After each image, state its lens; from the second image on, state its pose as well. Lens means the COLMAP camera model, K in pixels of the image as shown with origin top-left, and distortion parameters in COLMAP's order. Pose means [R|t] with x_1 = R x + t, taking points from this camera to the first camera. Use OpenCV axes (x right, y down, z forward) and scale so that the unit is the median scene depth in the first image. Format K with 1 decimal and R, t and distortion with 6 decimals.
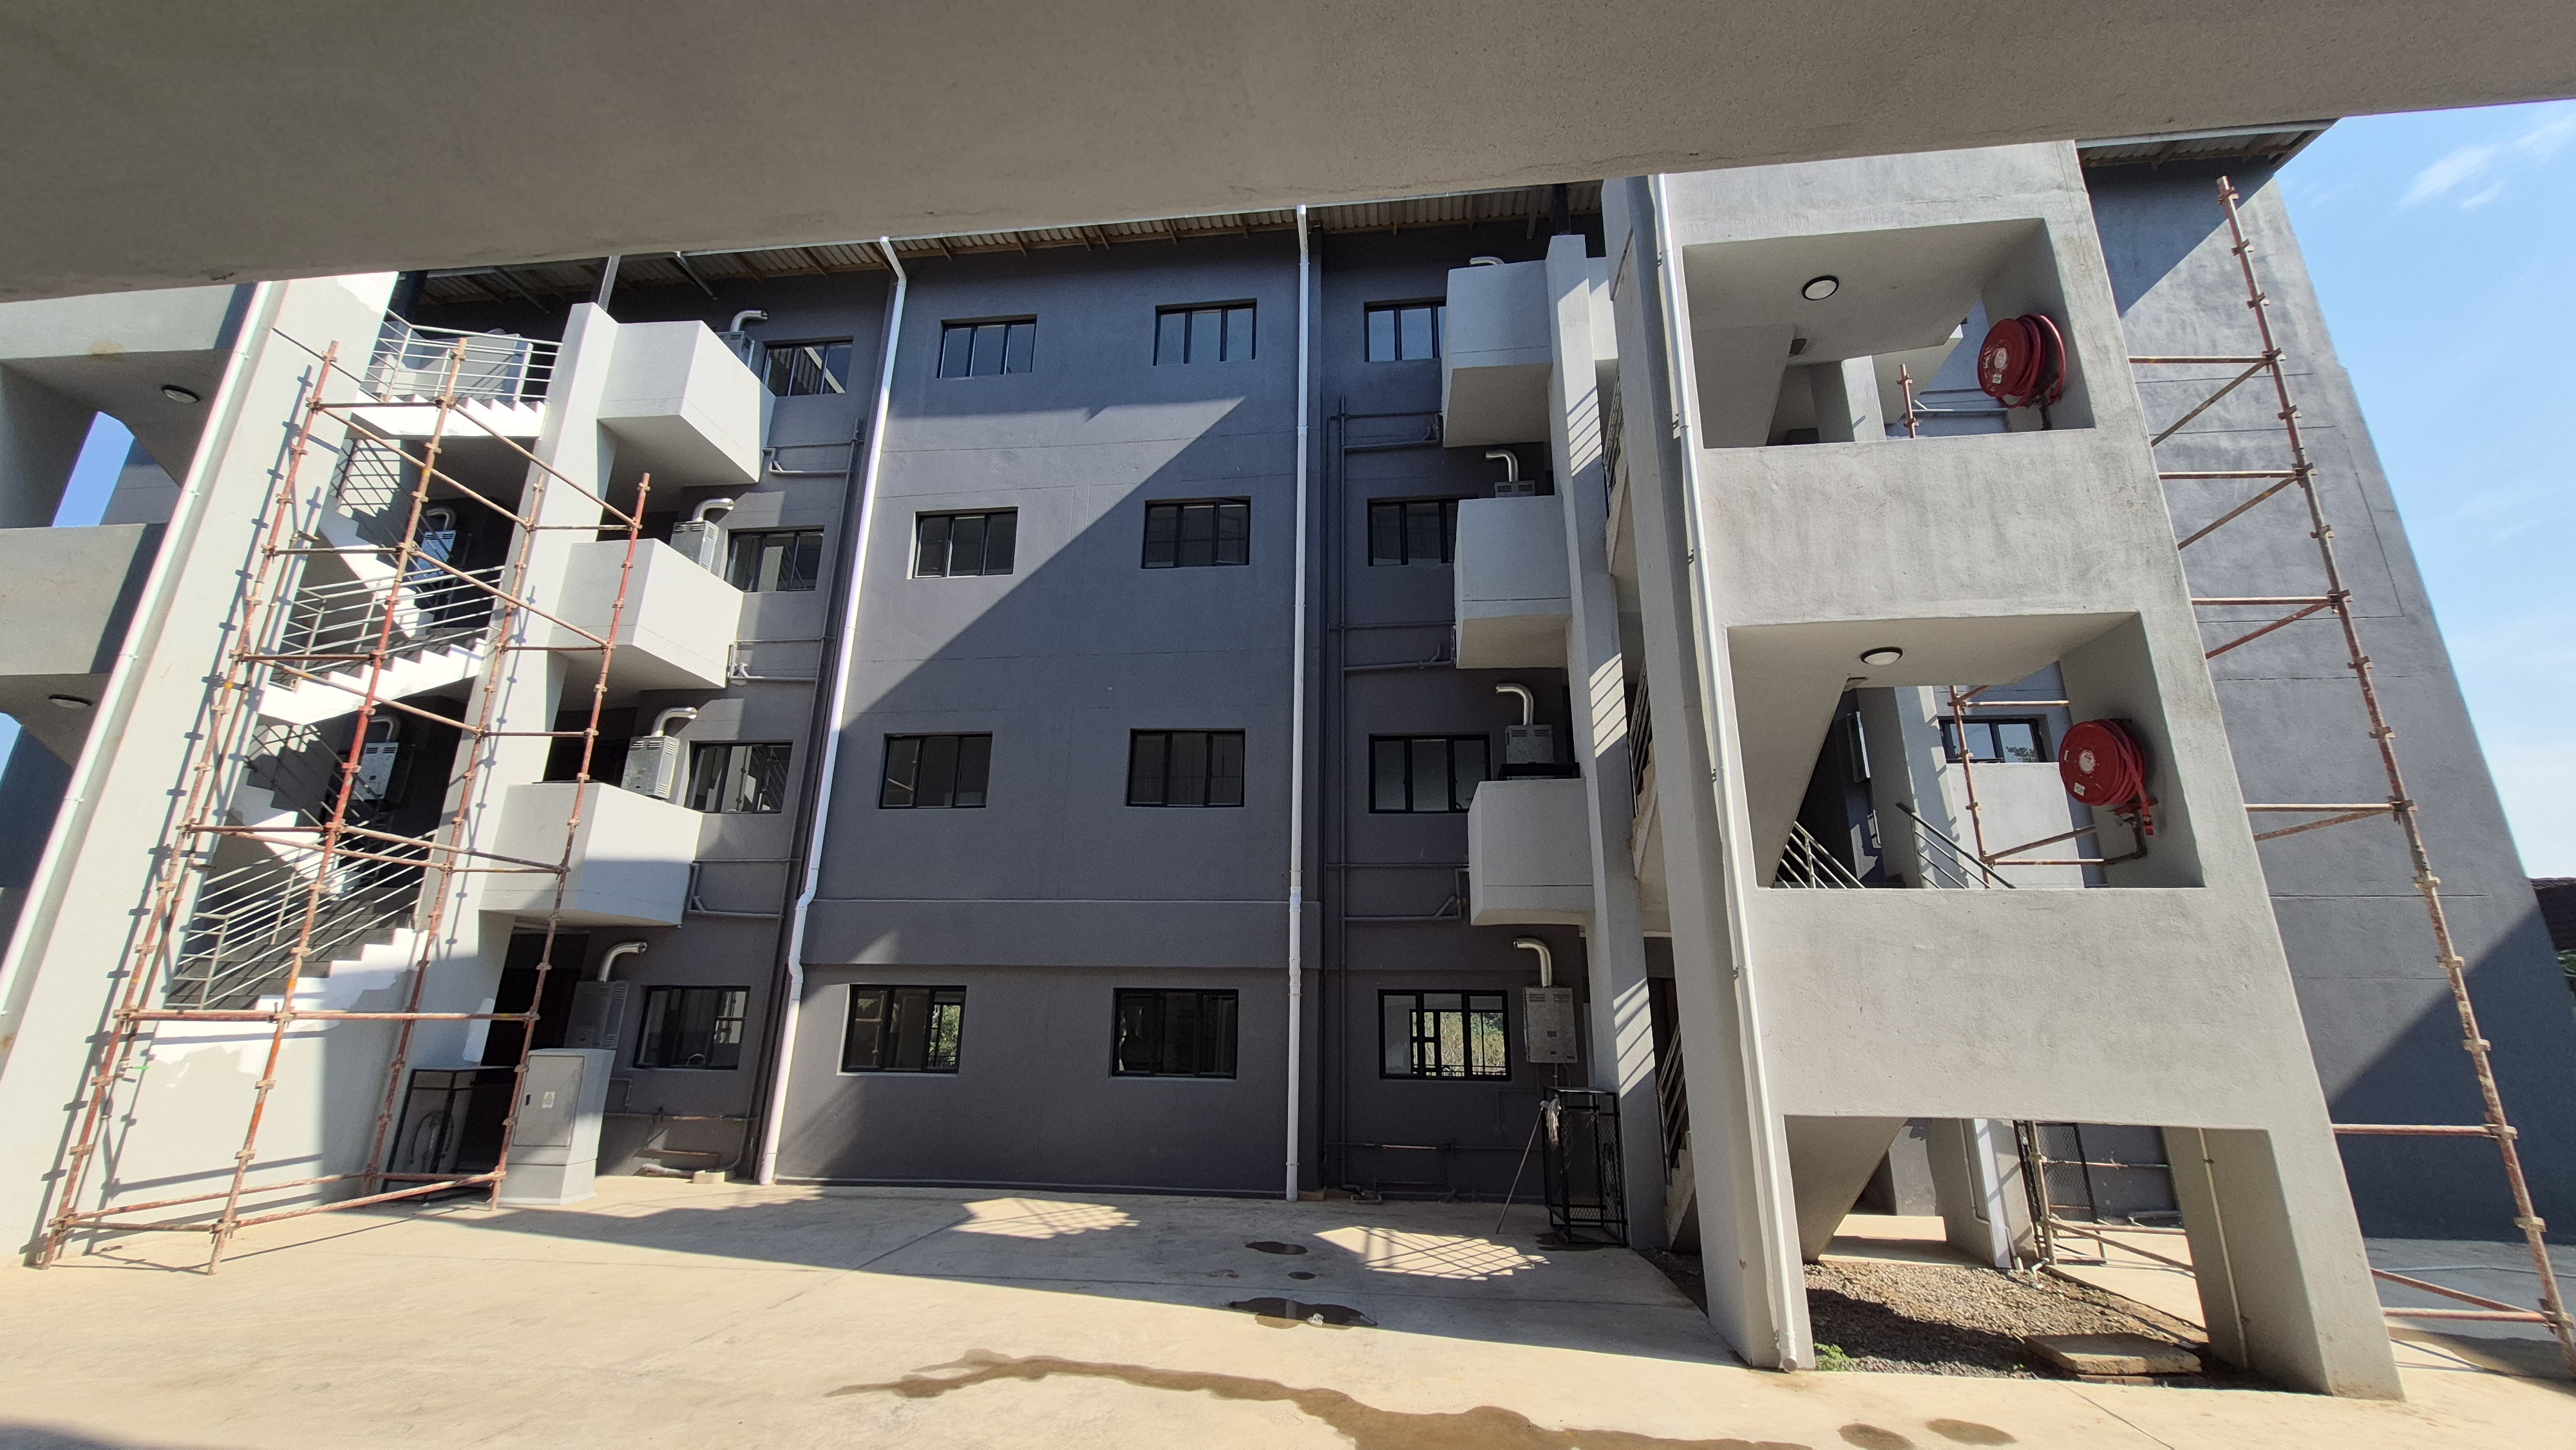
lens RADIAL K [[1009.0, 0, 1288.0], [0, 1009.0, 725.0], [0, 0, 1]] dist [0.001836, 0.000009]
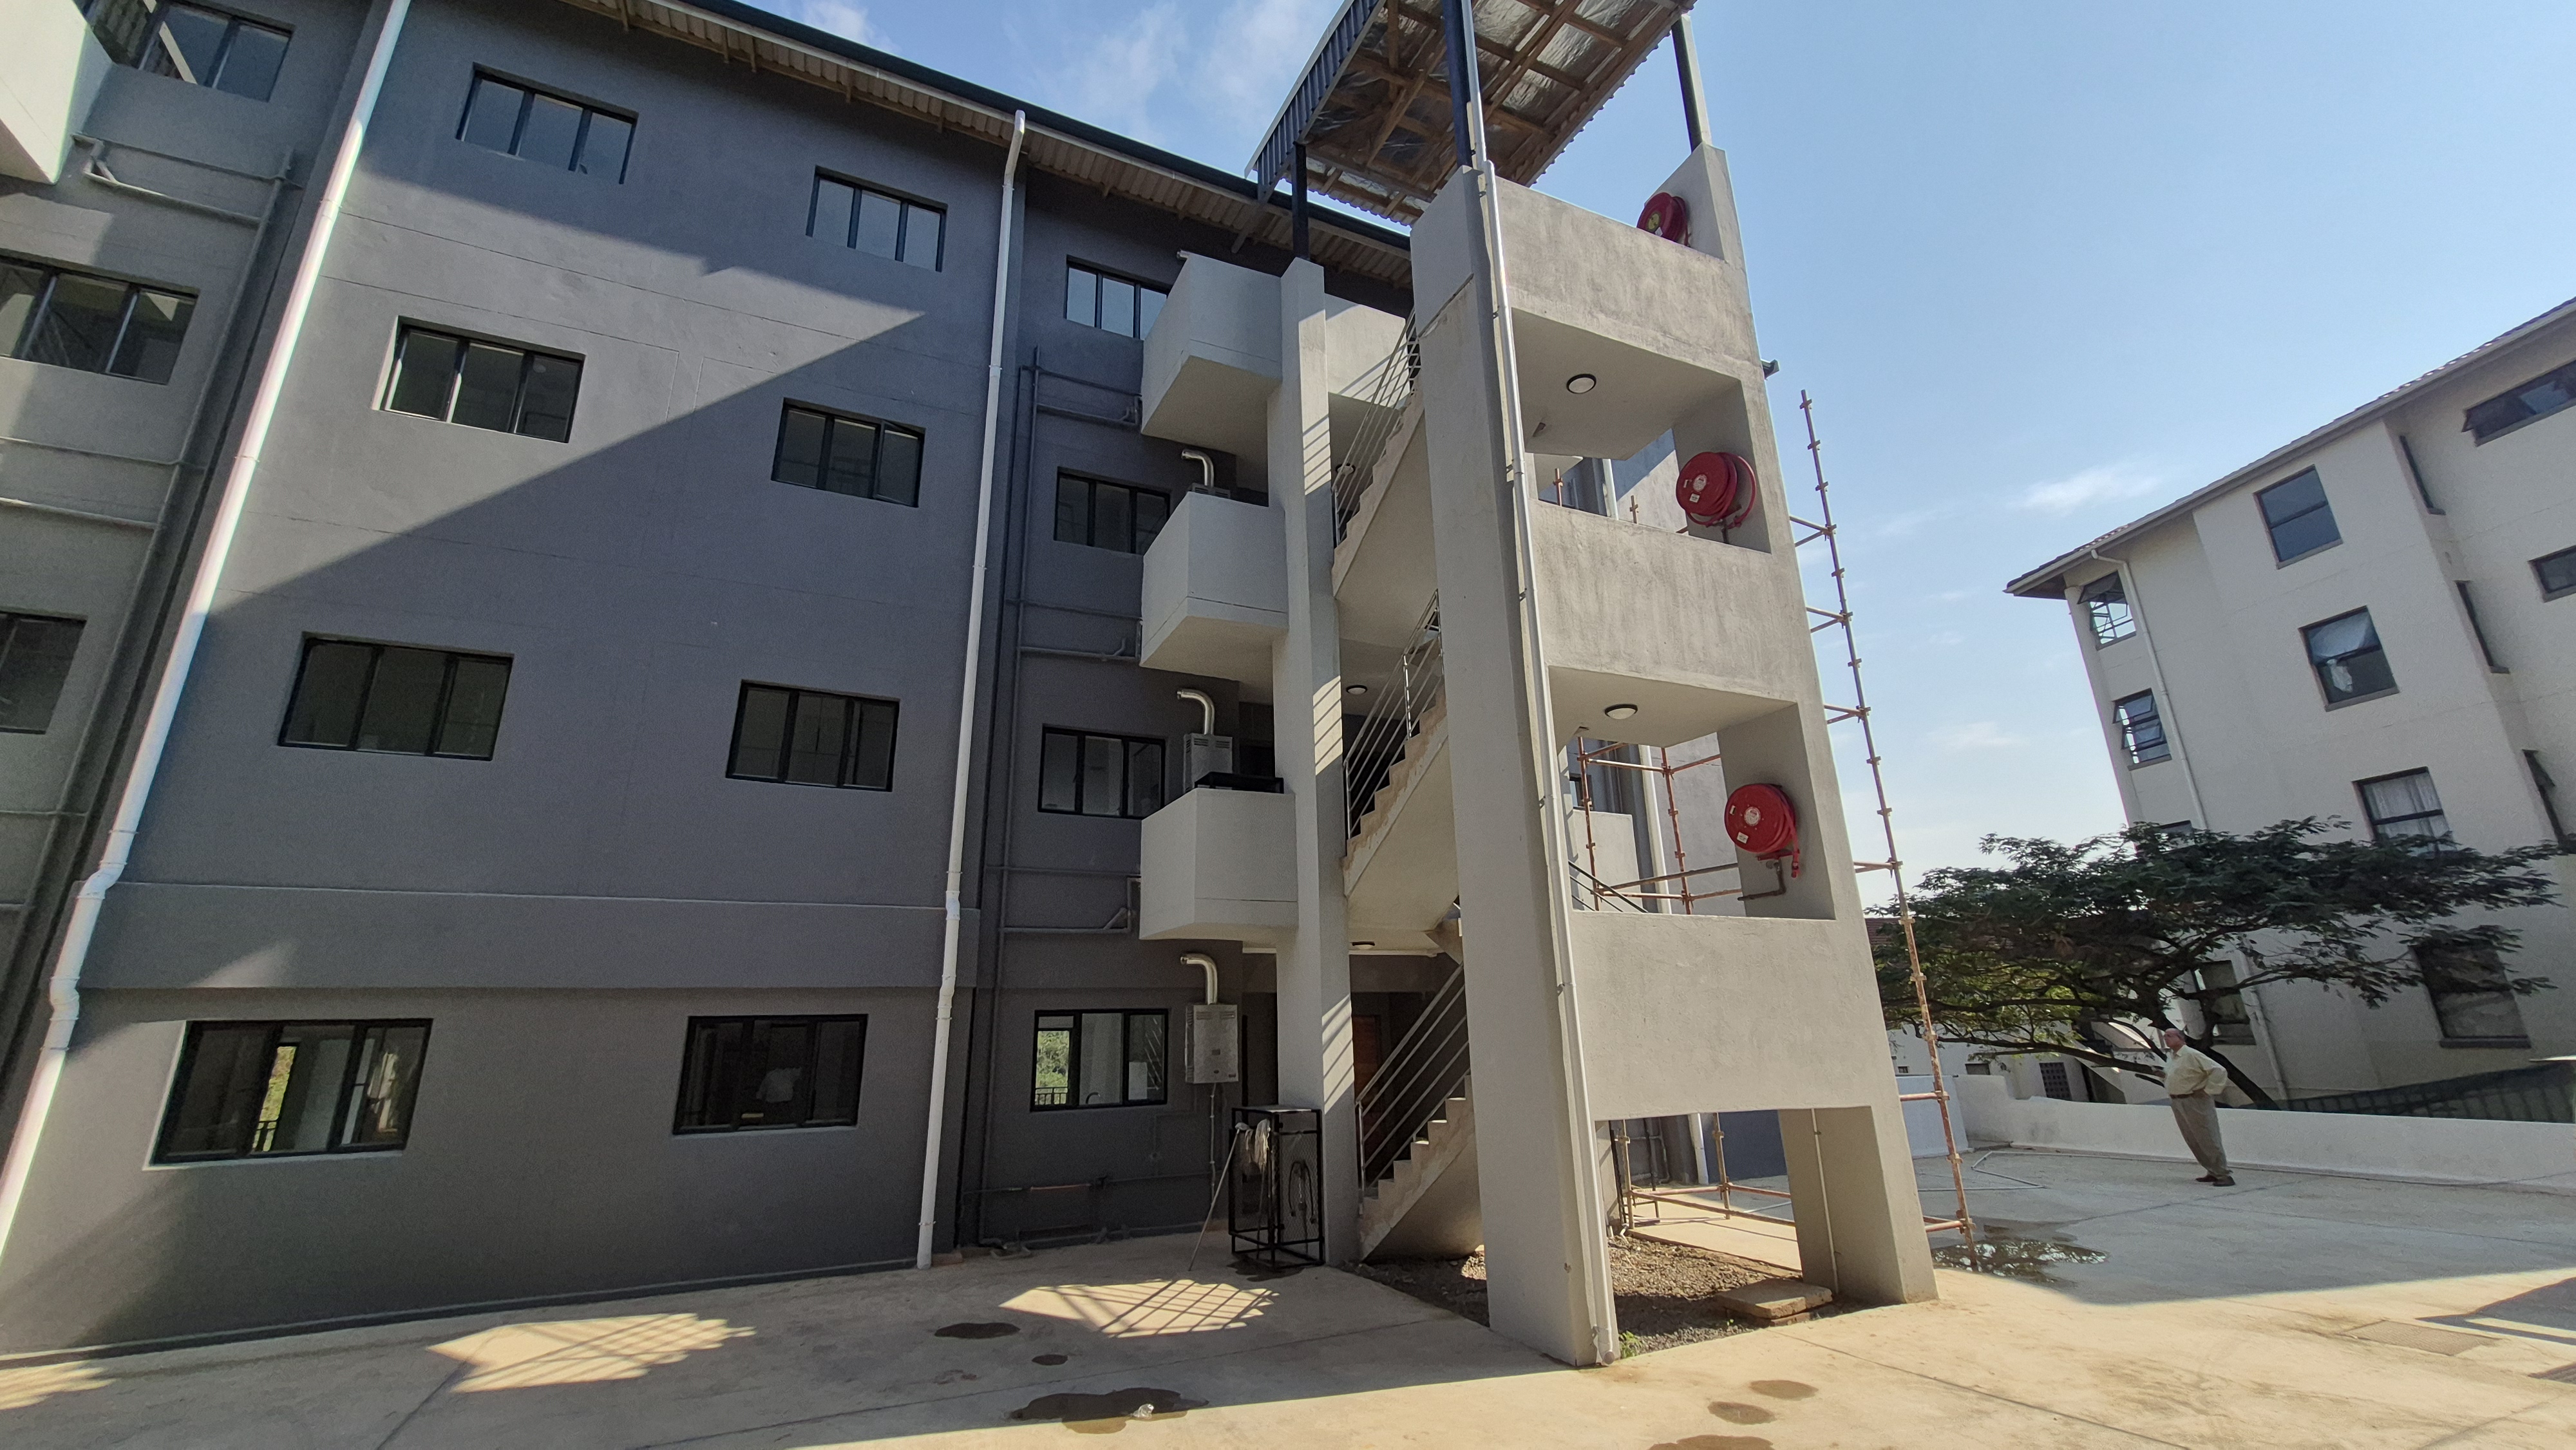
lens RADIAL K [[1007.0, 0, 1288.0], [0, 1007.0, 725.0], [0, 0, 1]] dist [0.009384, -0.003100]
pose [[0.855285, 0.122281, 0.503522, -0.196571], [-0.114999, 0.992316, -0.045649, 0.027354], [-0.505235, -0.018861, 0.862775, 0.125185]]
